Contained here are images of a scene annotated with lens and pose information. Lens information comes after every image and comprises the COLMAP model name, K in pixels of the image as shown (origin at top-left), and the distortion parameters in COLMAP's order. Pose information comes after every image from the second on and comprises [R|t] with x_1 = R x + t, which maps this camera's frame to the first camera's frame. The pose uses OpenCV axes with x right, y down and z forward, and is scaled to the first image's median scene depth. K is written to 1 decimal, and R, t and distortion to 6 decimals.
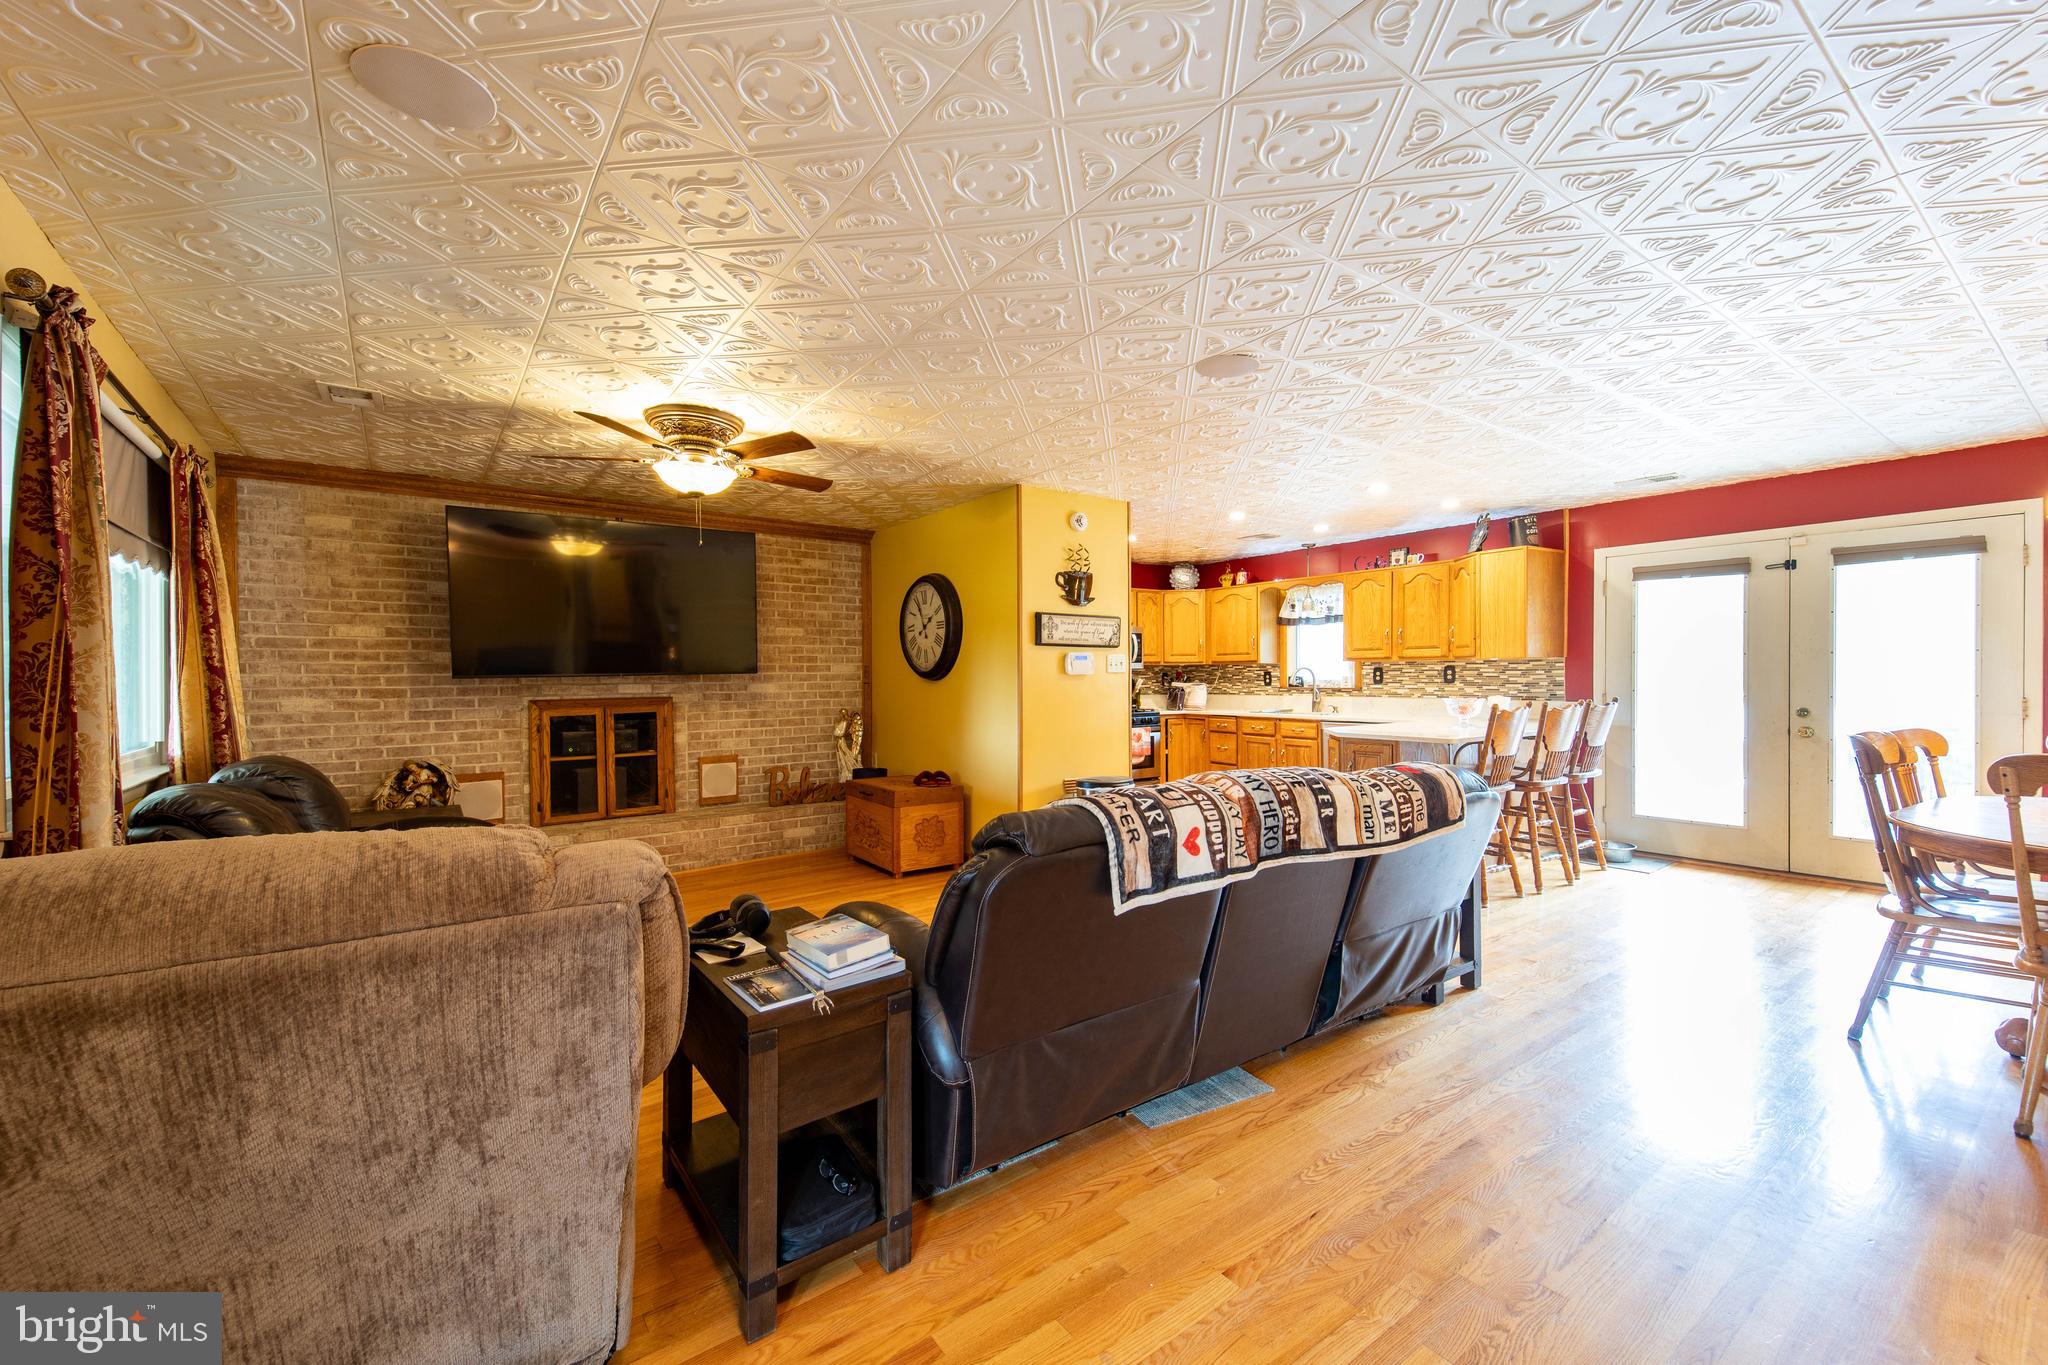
lens RADIAL K [[800.8, 0, 1020.3], [0, 800.8, 685.3], [0, 0, 1]] dist [0.078958, -0.036283]
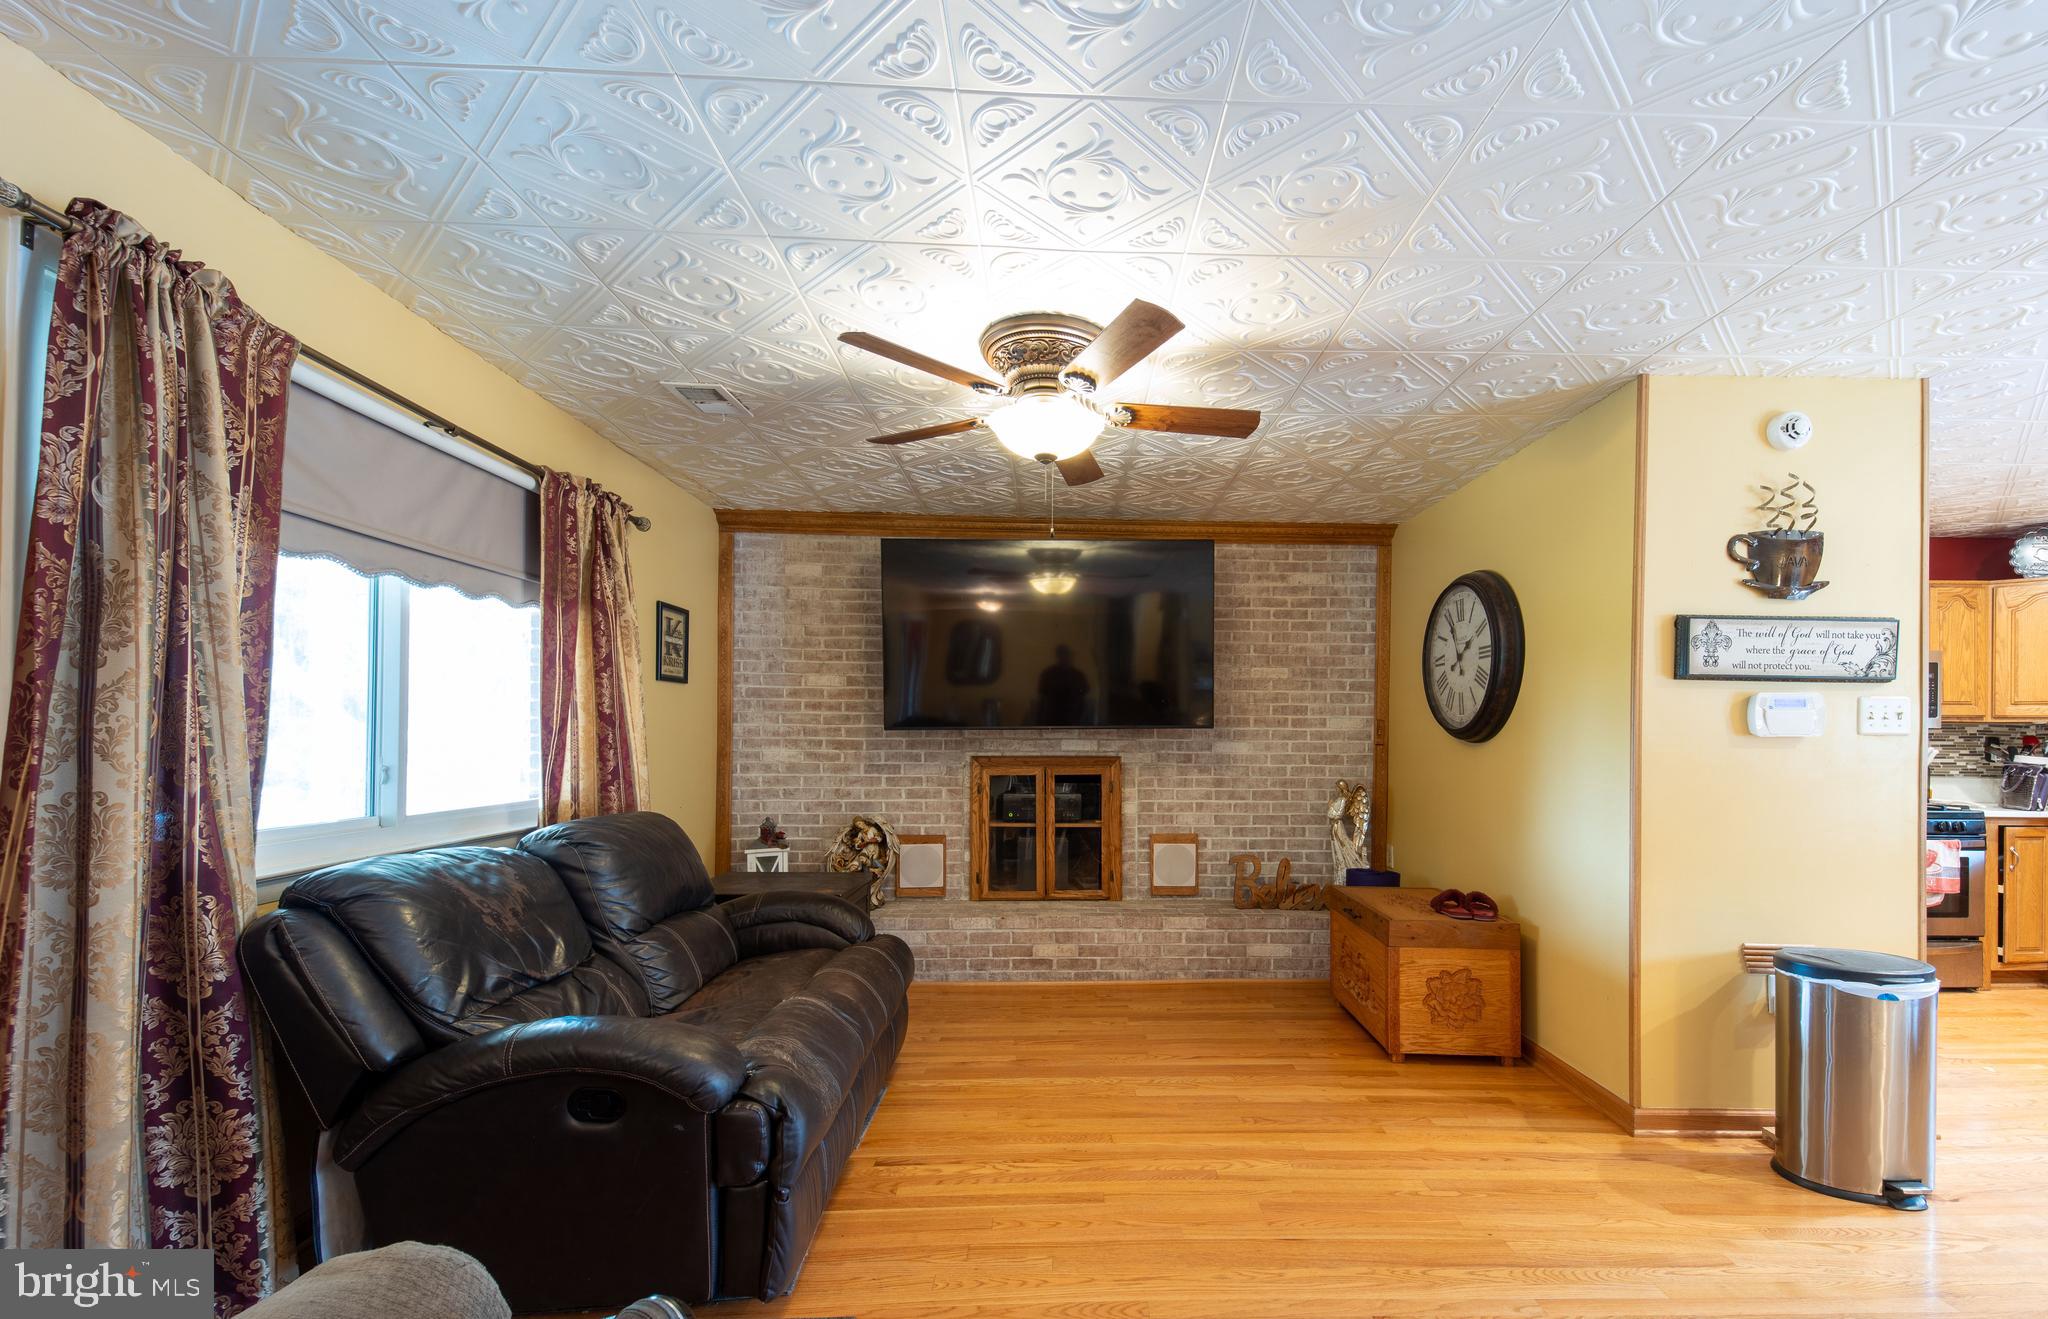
lens RADIAL K [[865.1, 0, 1084.6], [0, 865.1, 731.6], [0, 0, 1]] dist [0.078618, -0.036728]
pose [[0.830793, 0.012970, -0.556430, 0.020365], [-0.020992, 0.999747, -0.008039, -0.002989], [0.556185, 0.018360, 0.830855, 0.279888]]
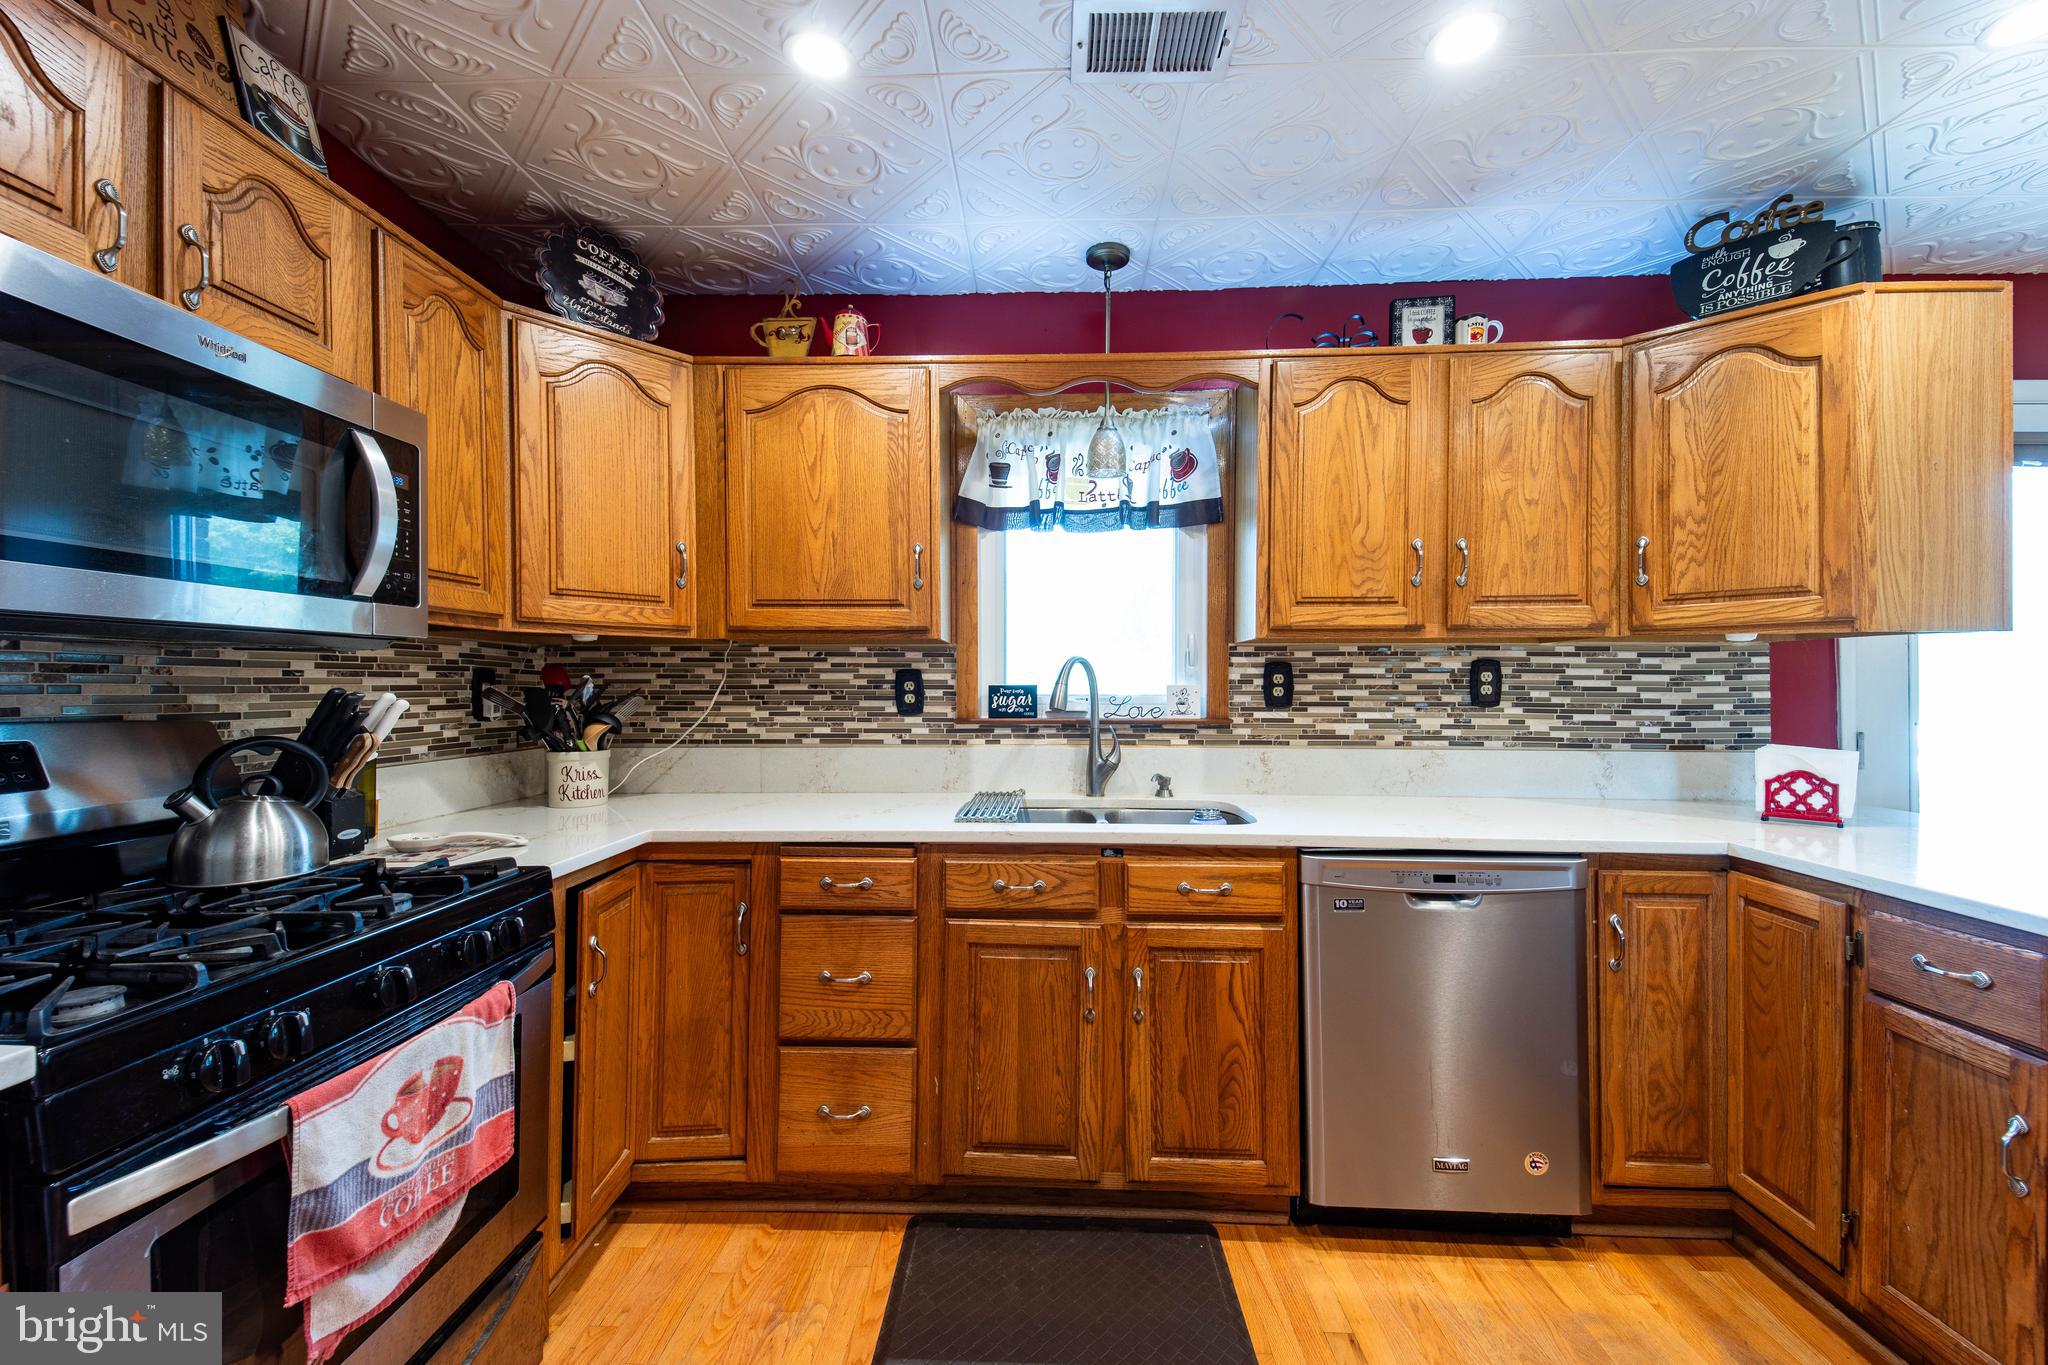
lens RADIAL K [[800.8, 0, 1020.3], [0, 800.8, 685.3], [0, 0, 1]] dist [0.078958, -0.036283]
pose [[0.612536, 0.005492, 0.790424, 0.129416], [0.003861, 0.999943, -0.009939, -0.011499], [-0.790433, 0.009140, 0.612480, 1.169287]]
